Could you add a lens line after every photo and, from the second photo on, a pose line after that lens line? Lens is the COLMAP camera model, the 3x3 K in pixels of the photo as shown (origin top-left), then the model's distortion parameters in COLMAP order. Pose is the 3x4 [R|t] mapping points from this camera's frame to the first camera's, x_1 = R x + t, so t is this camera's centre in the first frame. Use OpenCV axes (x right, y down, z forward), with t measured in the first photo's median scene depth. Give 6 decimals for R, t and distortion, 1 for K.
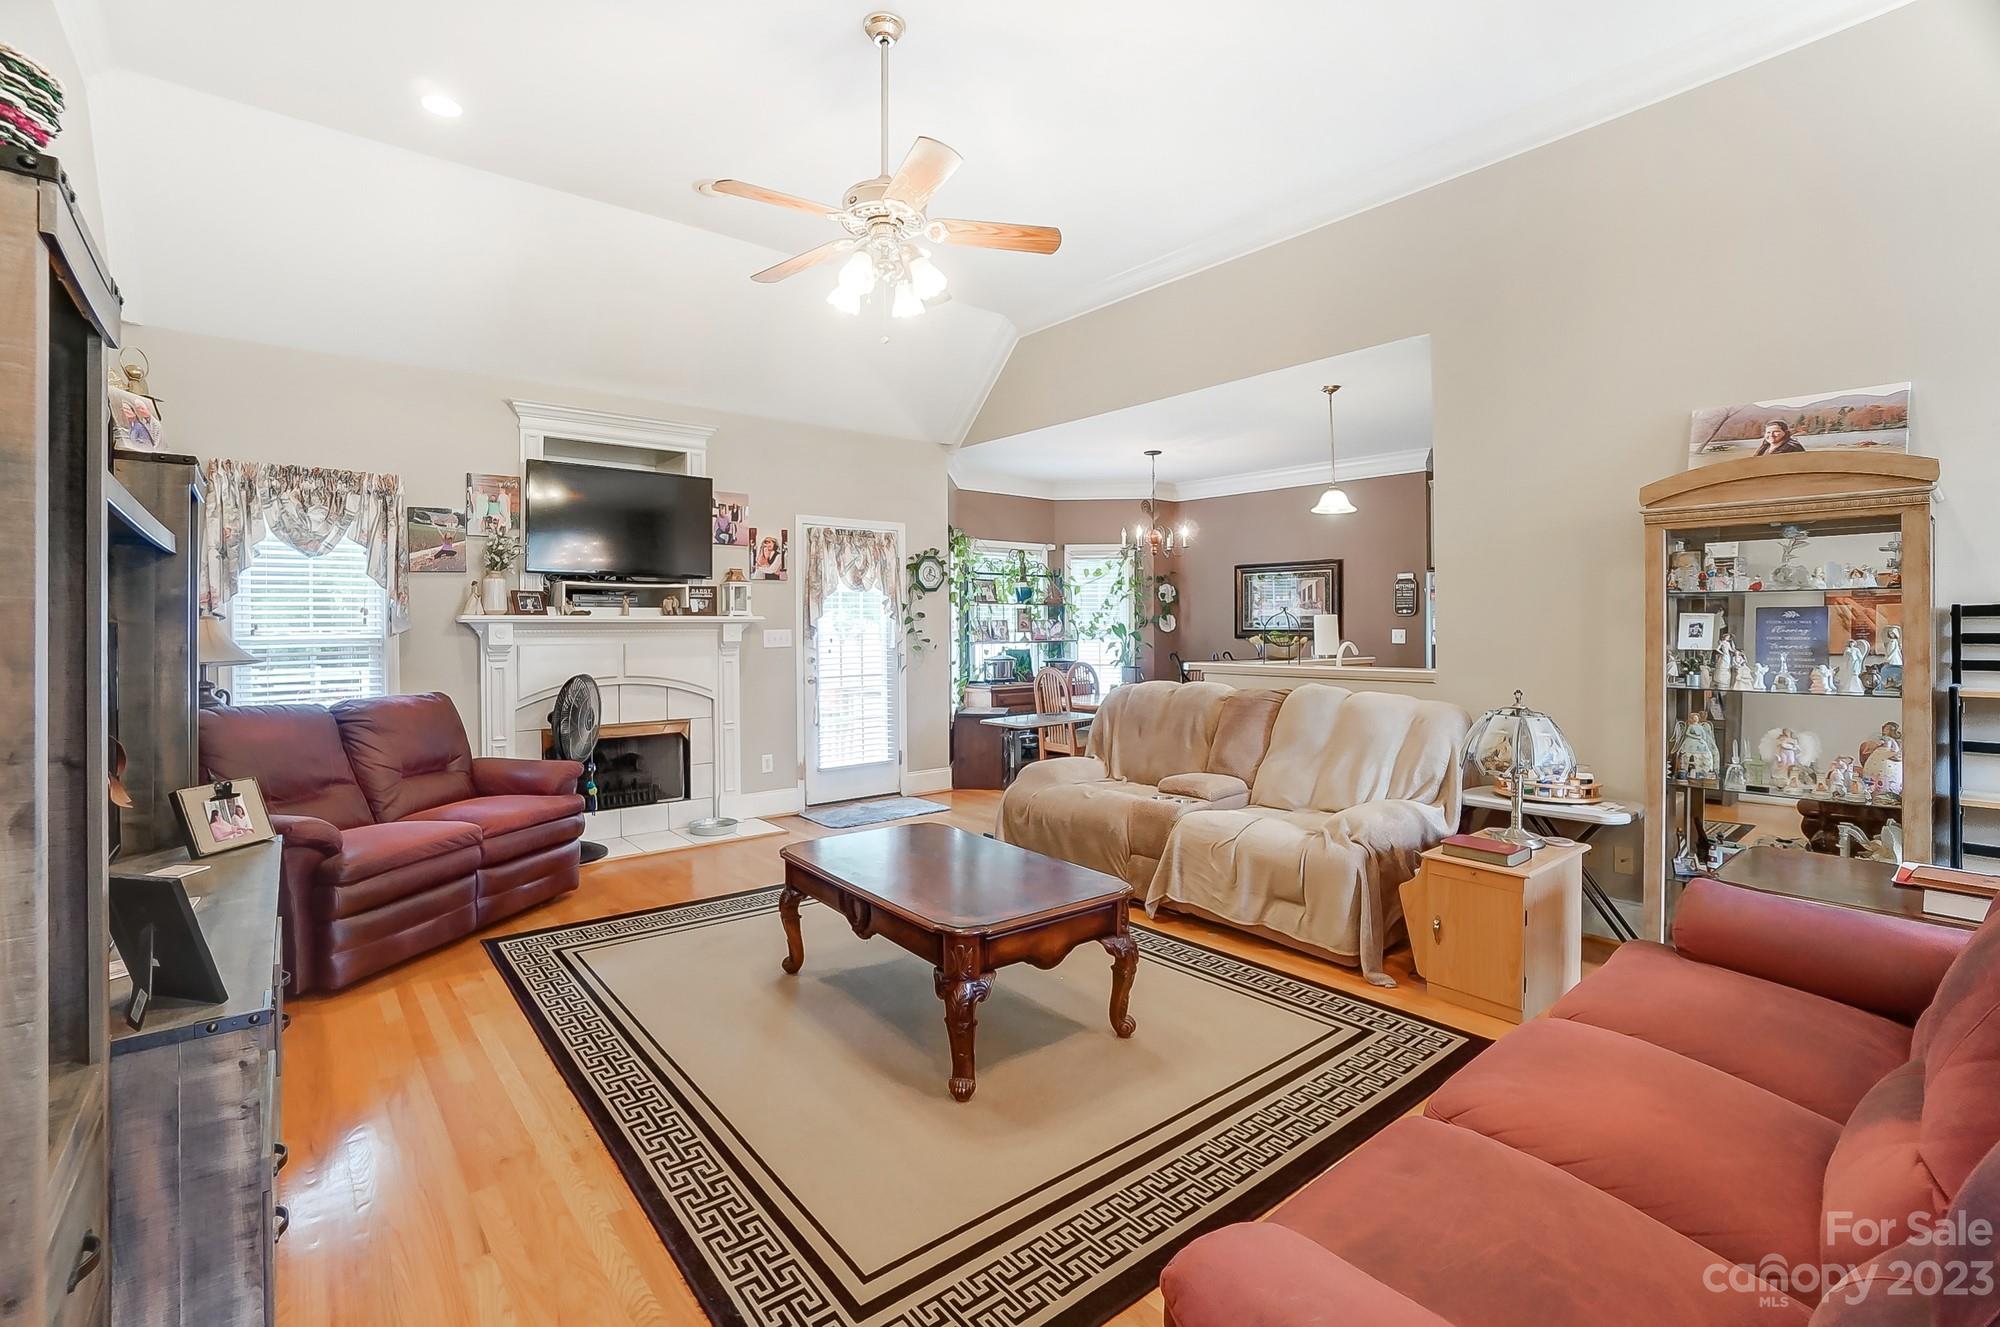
lens RADIAL K [[895.8, 0, 1006.8], [0, 895.8, 623.5], [0, 0, 1]] dist [-0.015540, 0.002322]
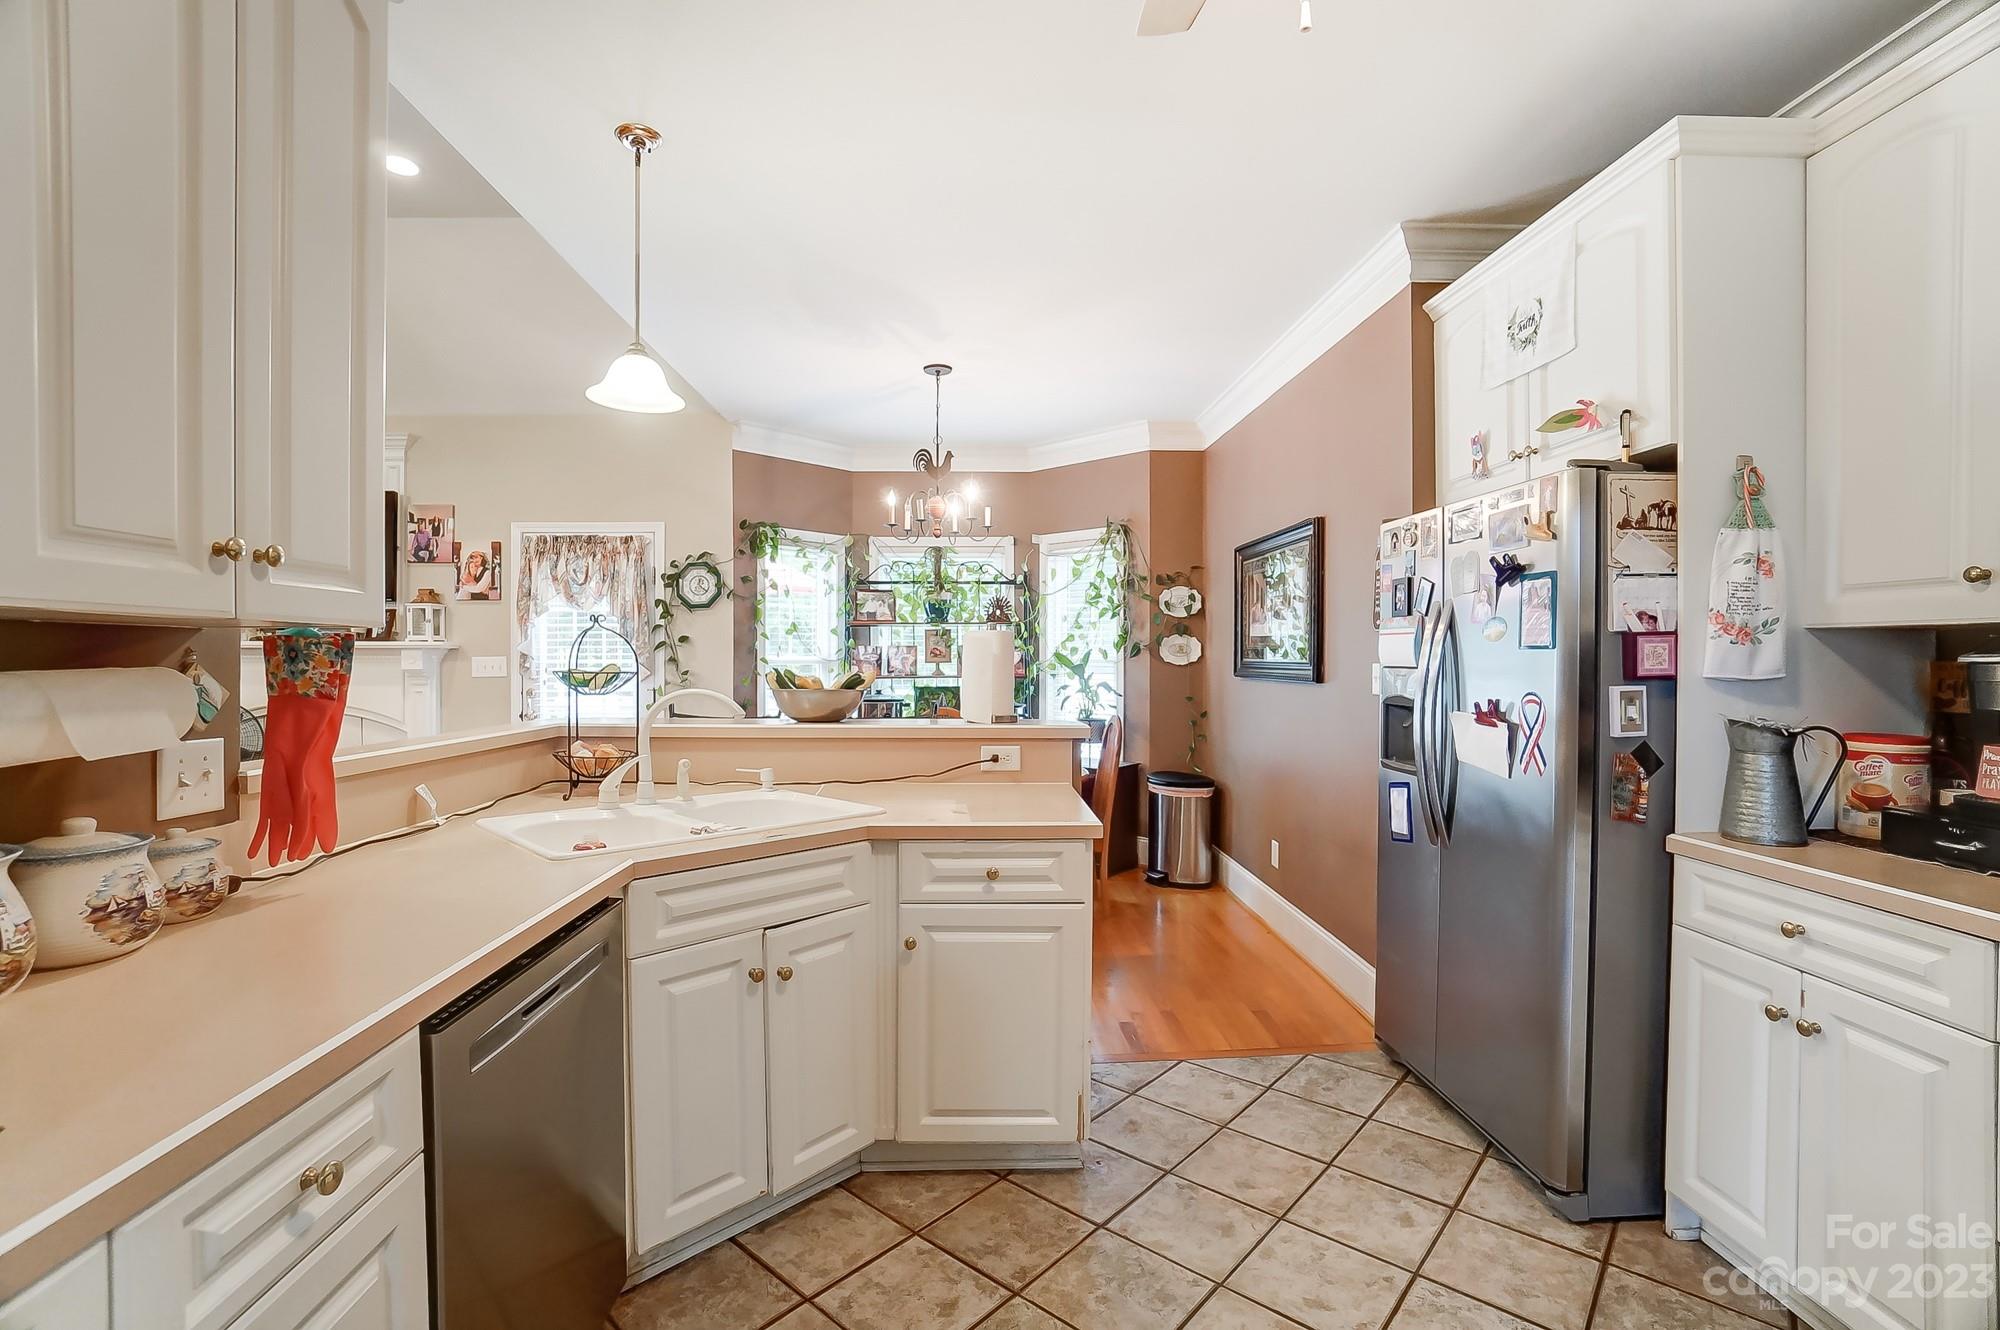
lens RADIAL K [[895.8, 0, 983.6], [0, 895.8, 668.8], [0, 0, 1]] dist [-0.015540, 0.002322]
pose [[0.765501, 0.013760, -0.643287, 0.505939], [-0.002107, 0.999820, 0.018879, 0.000828], [0.643431, -0.013096, 0.765392, 0.482942]]
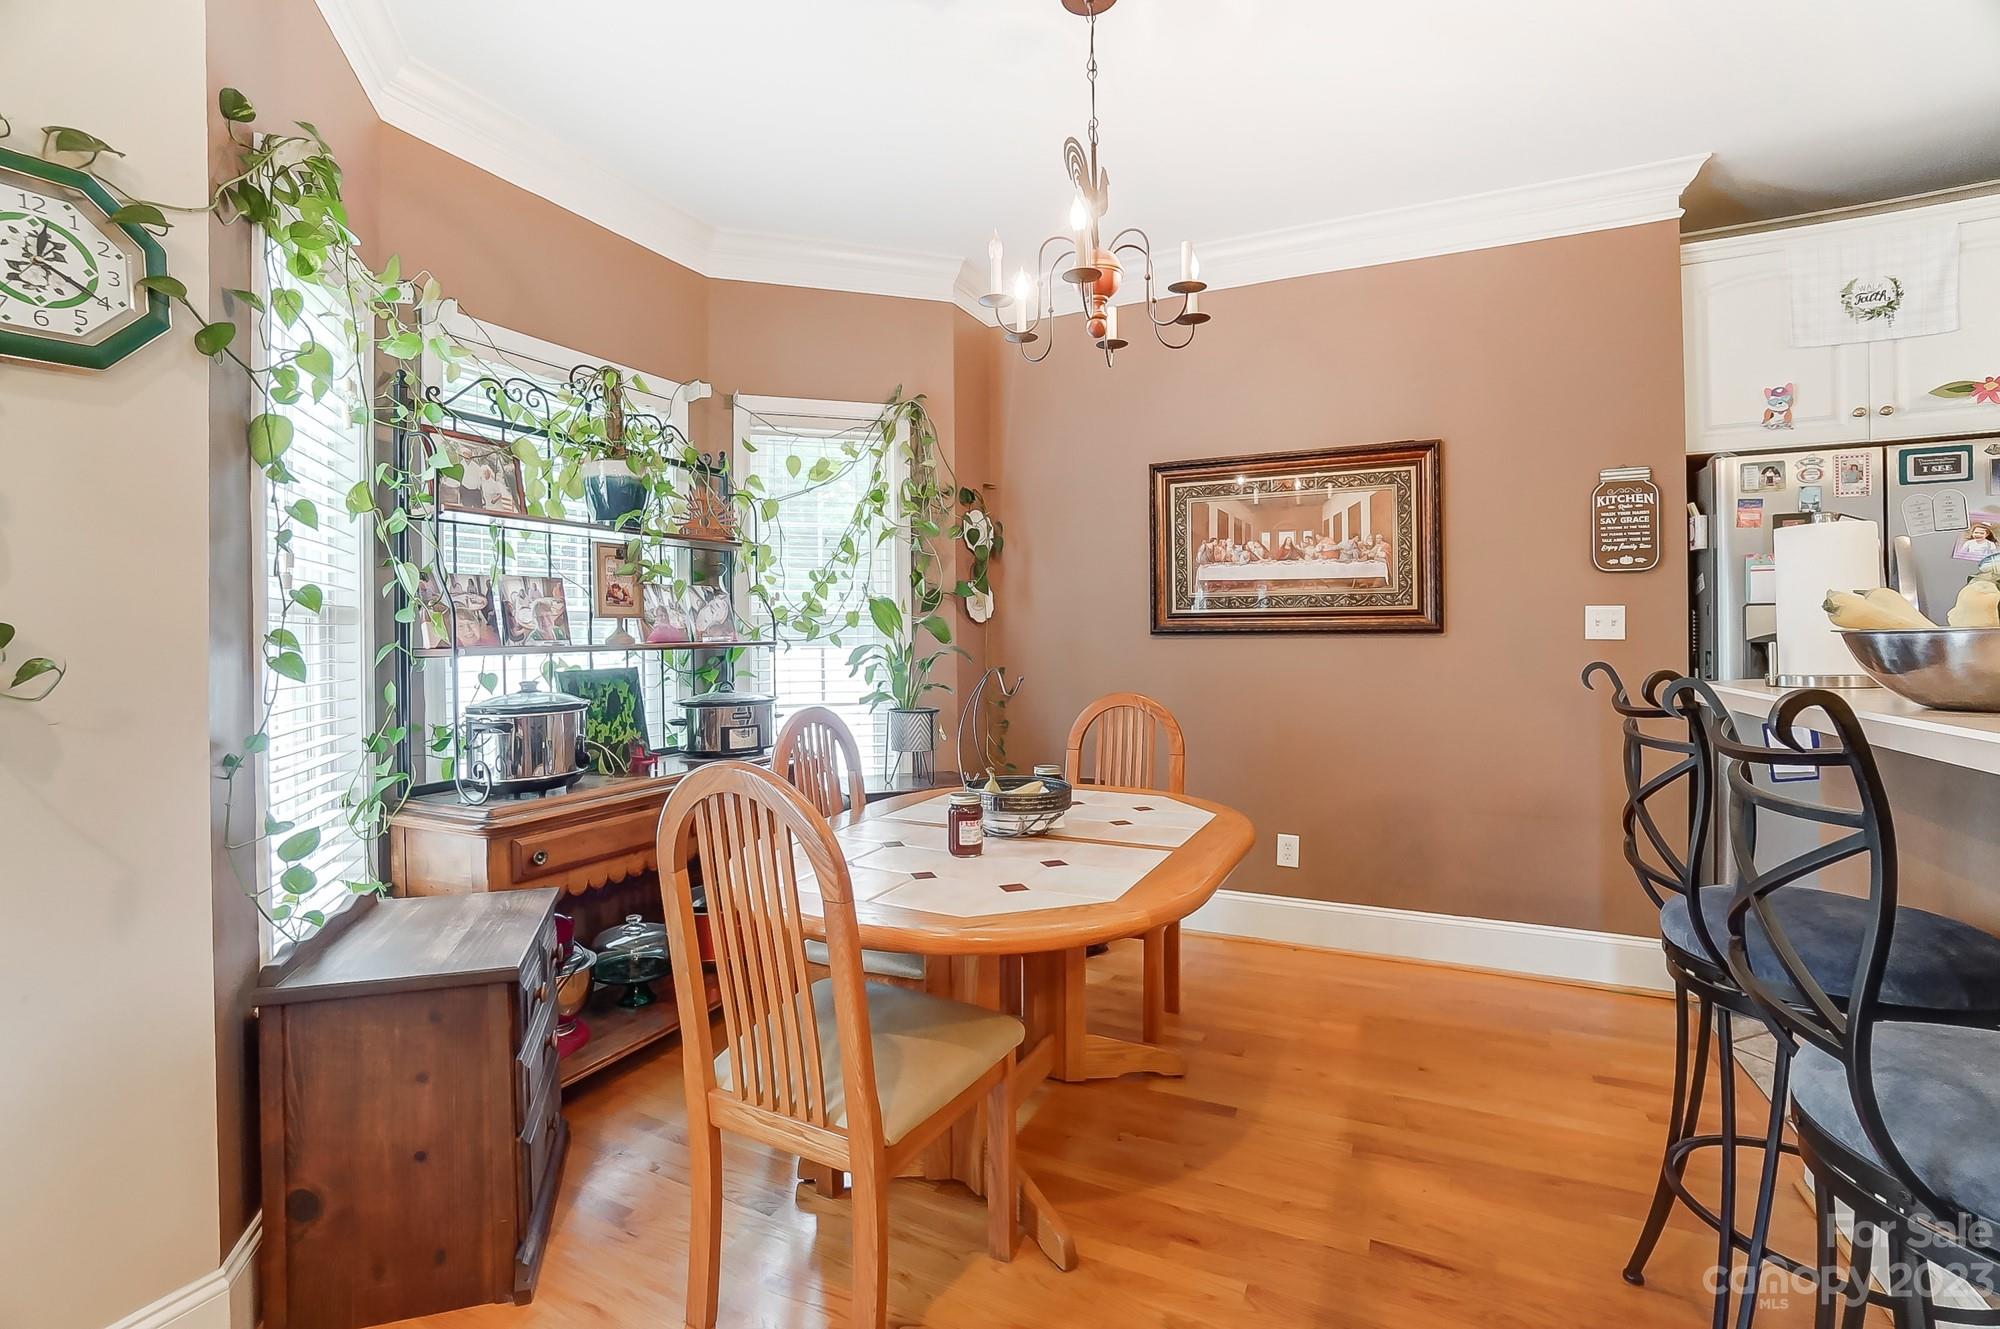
lens RADIAL K [[895.8, 0, 974.9], [0, 895.8, 626.8], [0, 0, 1]] dist [-0.015540, 0.002322]
pose [[0.923790, -0.000143, 0.382899, 0.014579], [0.002456, 0.999982, -0.005554, 0.015341], [-0.382891, 0.006071, 0.923774, 0.653055]]
